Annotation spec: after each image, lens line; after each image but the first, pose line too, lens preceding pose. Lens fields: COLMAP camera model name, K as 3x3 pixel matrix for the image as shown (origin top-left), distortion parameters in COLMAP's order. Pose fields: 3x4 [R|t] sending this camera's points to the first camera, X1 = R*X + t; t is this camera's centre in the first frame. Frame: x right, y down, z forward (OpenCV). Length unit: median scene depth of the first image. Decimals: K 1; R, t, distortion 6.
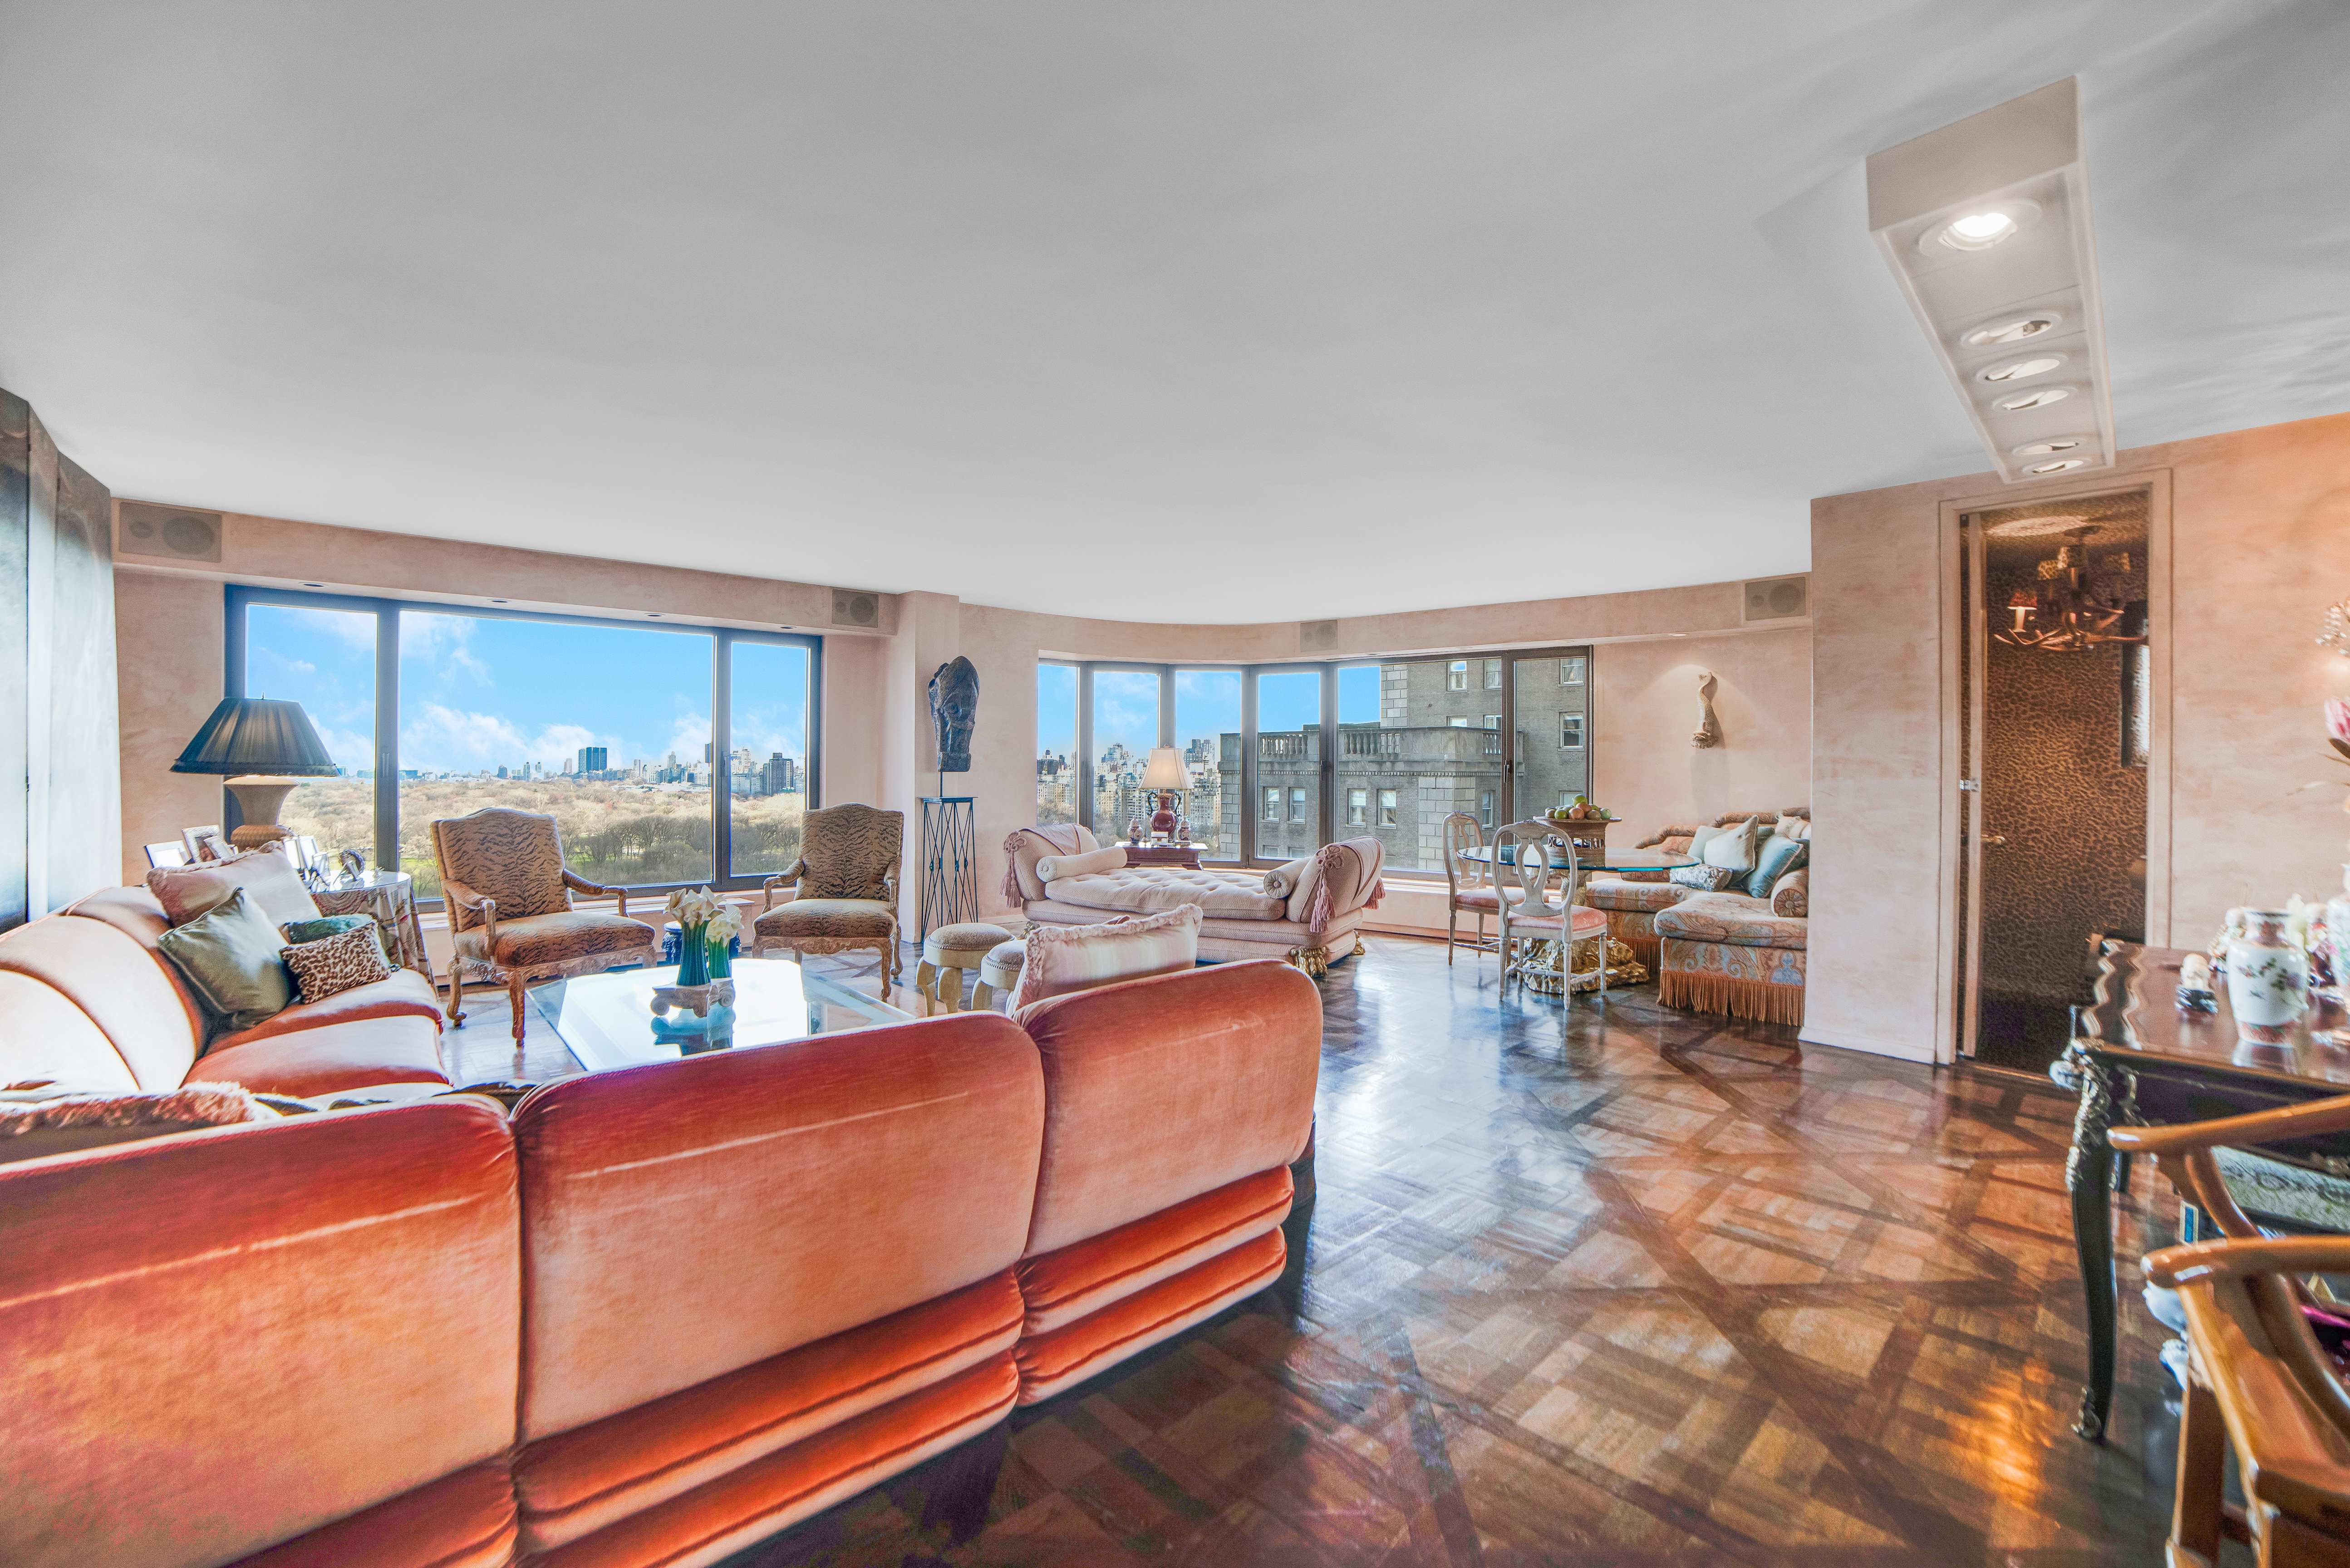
lens RADIAL K [[1000.9, 0, 1165.4], [0, 1000.9, 778.2], [0, 0, 1]] dist [-0.054110, 0.008088]
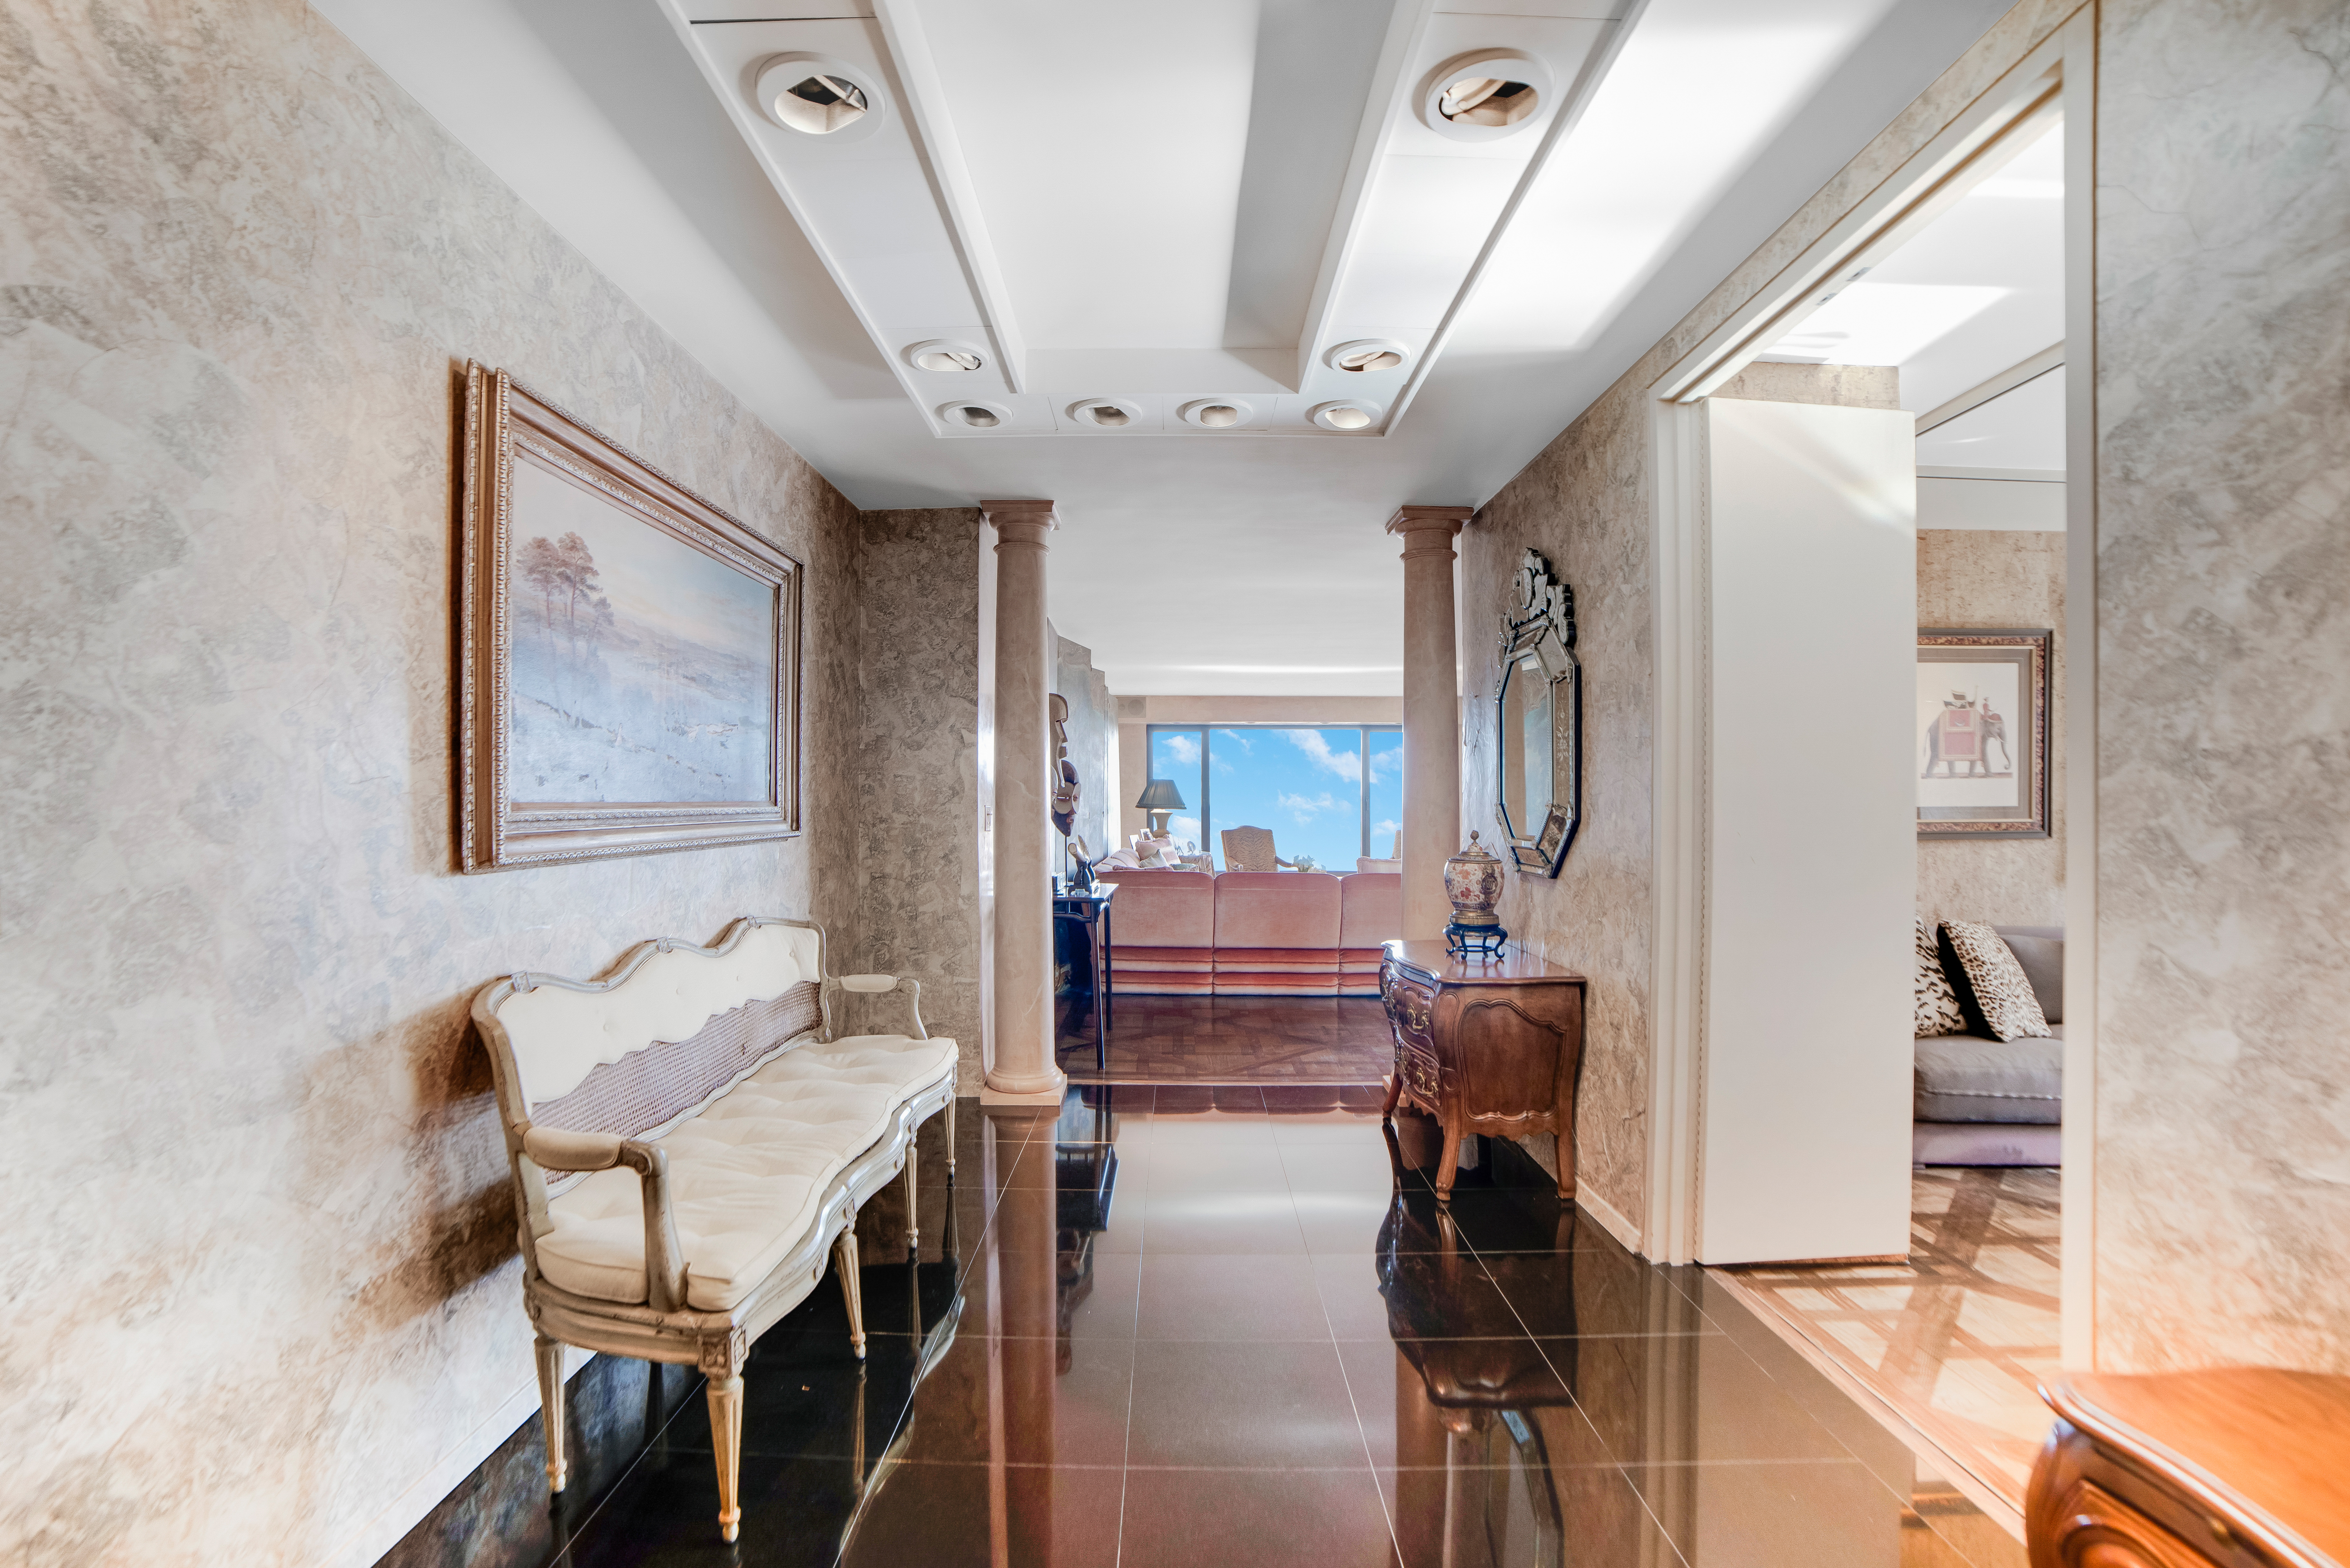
lens RADIAL K [[1032.7, 0, 1174.8], [0, 1032.7, 804.7], [0, 0, 1]] dist [-0.054227, 0.001137]
pose [[0.750021, 0.000713, -0.661414, 0.628794], [-0.005312, 0.999974, -0.004945, 0.000115], [0.661393, 0.007222, 0.750005, -0.726772]]
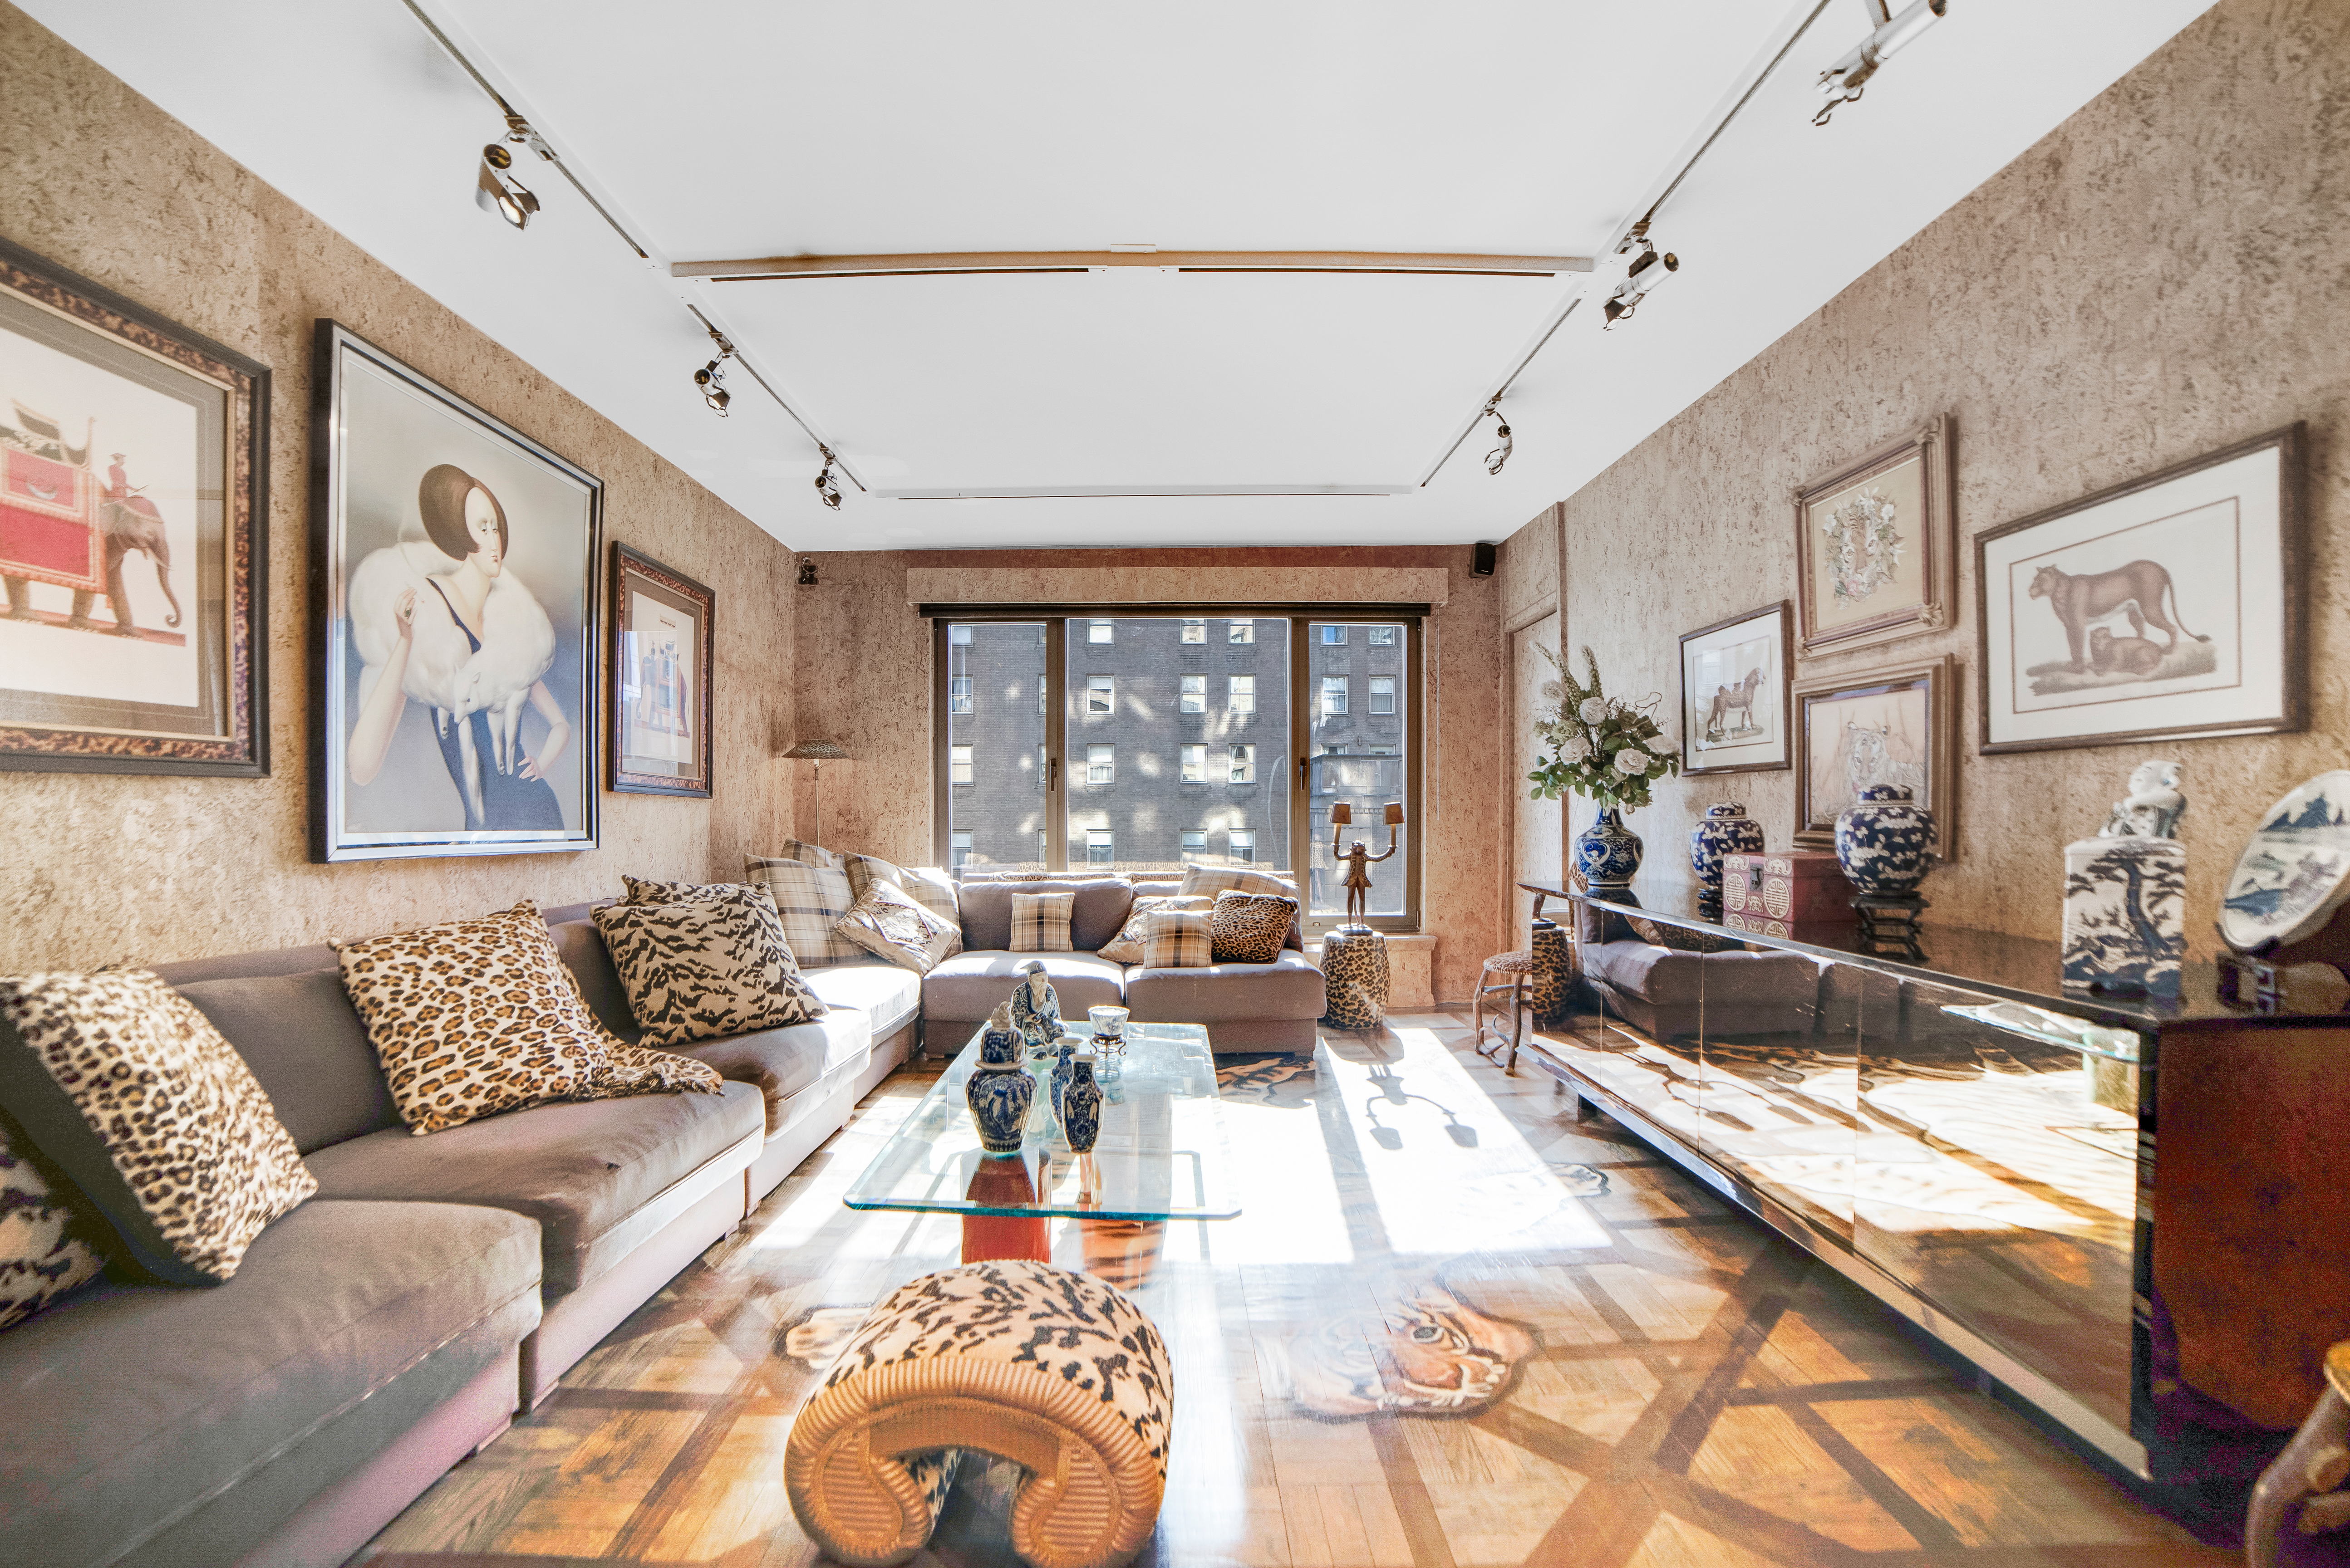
lens RADIAL K [[1000.9, 0, 1160.8], [0, 1000.9, 823.9], [0, 0, 1]] dist [-0.054110, 0.008088]
pose [[0.682975, -0.012980, 0.730327, 0.593409], [0.010691, 0.999913, 0.007774, 0.039529], [-0.730364, 0.002499, 0.683054, -0.173001]]
